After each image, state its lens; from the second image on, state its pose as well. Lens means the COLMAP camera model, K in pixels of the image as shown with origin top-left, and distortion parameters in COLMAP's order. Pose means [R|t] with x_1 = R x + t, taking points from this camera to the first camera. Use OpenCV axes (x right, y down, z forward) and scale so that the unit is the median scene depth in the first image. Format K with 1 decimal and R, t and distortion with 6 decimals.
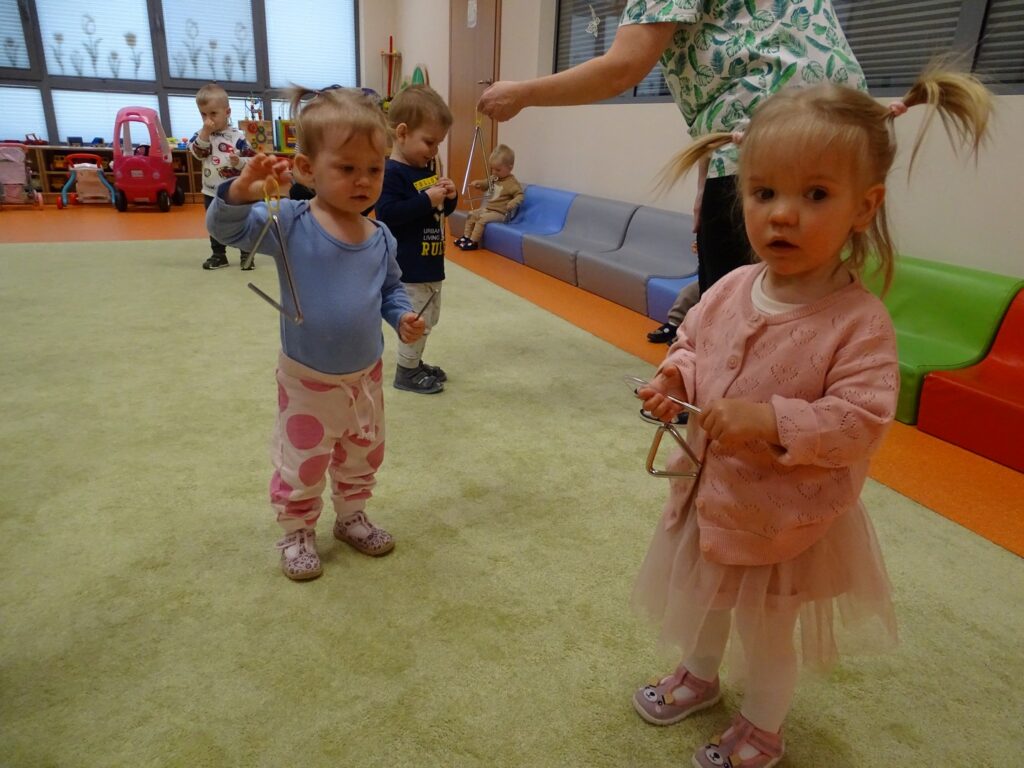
lens RADIAL K [[734.3, 0, 512.0], [0, 734.3, 384.0], [0, 0, 1]] dist [0.008849, -0.000345]
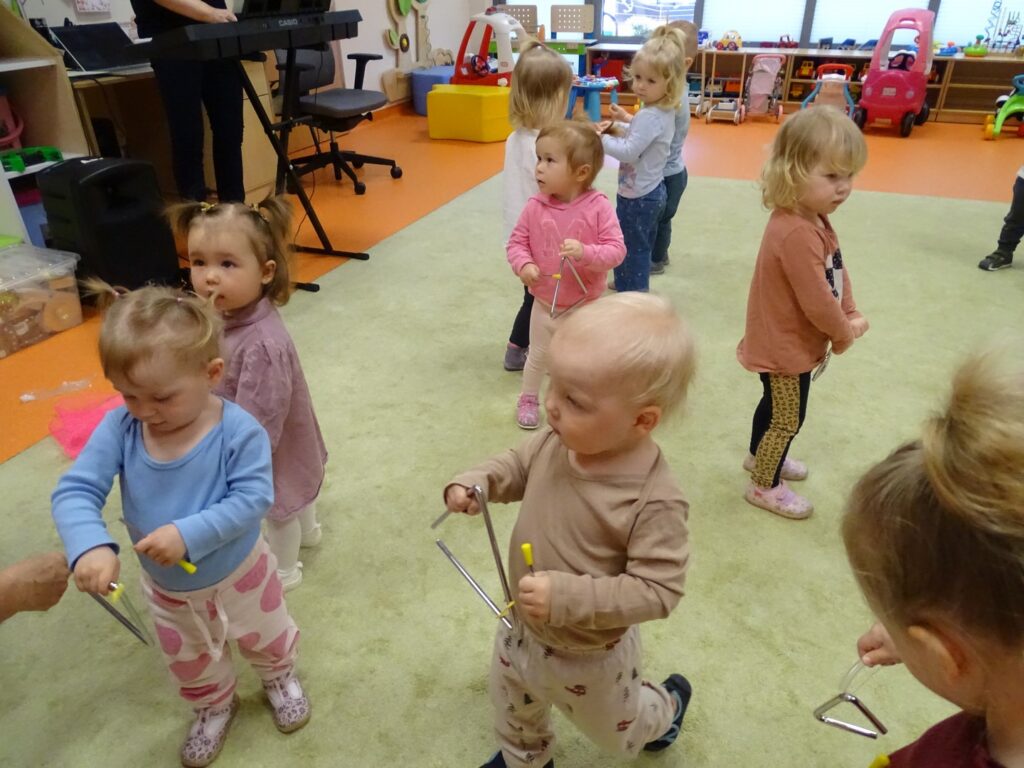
lens RADIAL K [[734.3, 0, 512.0], [0, 734.3, 384.0], [0, 0, 1]] dist [0.008849, -0.000345]
pose [[0.673431, 0.320108, -0.666349, -0.098851], [-0.205772, 0.946932, 0.246938, -0.070173], [0.710034, -0.029180, 0.703562, 0.030630]]
